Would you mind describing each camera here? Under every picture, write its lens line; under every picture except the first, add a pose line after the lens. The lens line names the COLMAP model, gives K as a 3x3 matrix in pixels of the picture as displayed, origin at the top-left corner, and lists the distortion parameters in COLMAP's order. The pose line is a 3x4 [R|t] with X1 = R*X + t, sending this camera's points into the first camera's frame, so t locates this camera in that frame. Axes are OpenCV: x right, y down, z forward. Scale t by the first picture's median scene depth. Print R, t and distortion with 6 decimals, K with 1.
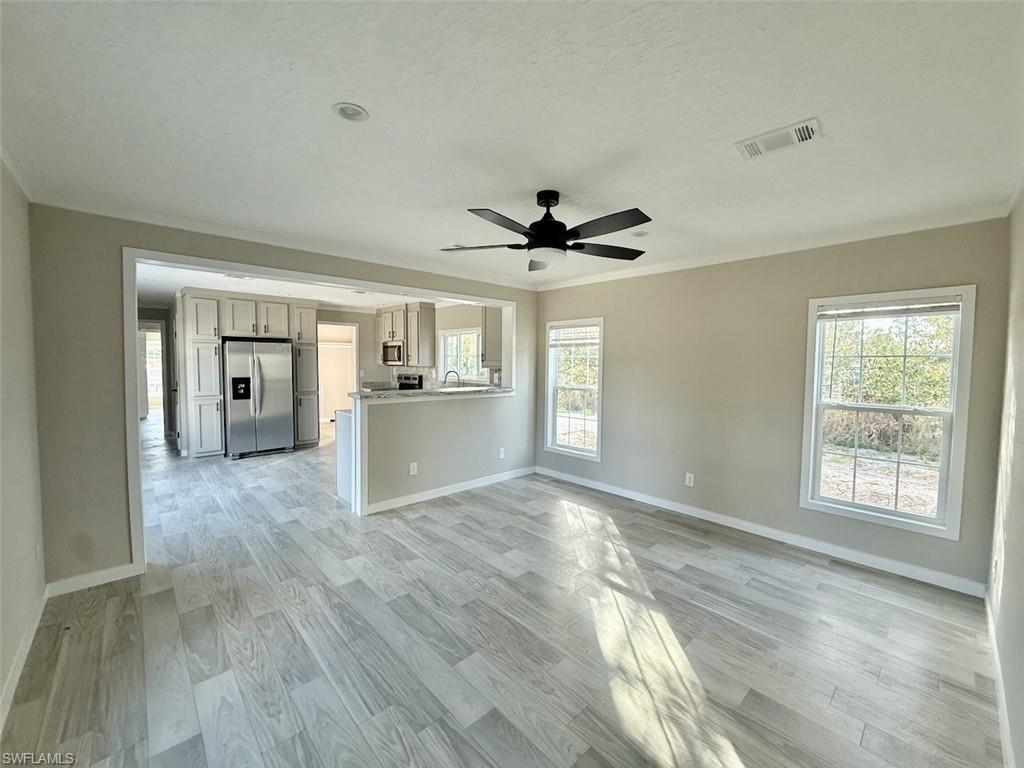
lens RADIAL K [[412.4, 0, 509.0], [0, 412.4, 384.7], [0, 0, 1]] dist [0.000288, -0.000427]
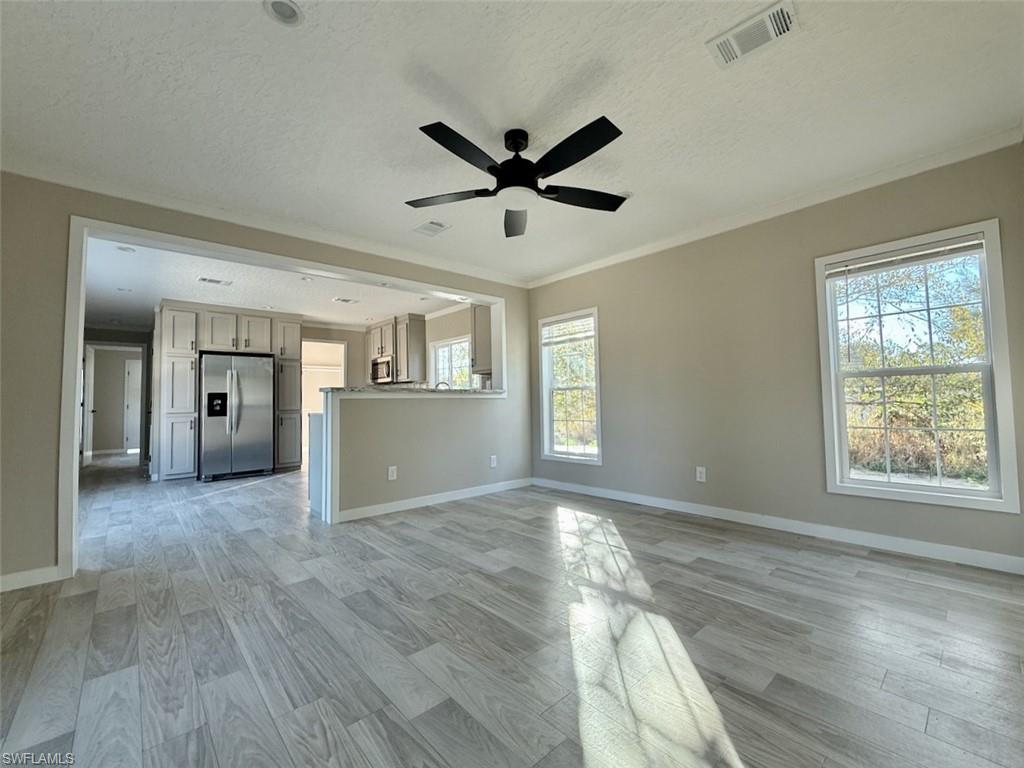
lens RADIAL K [[430.0, 0, 509.1], [0, 430.0, 384.9], [0, 0, 1]] dist [-0.000809, 0.000321]
pose [[0.999419, -0.029226, -0.017554, 0.077883], [0.027320, 0.994568, -0.100441, 0.193481], [0.020394, 0.099903, 0.994788, 0.087226]]
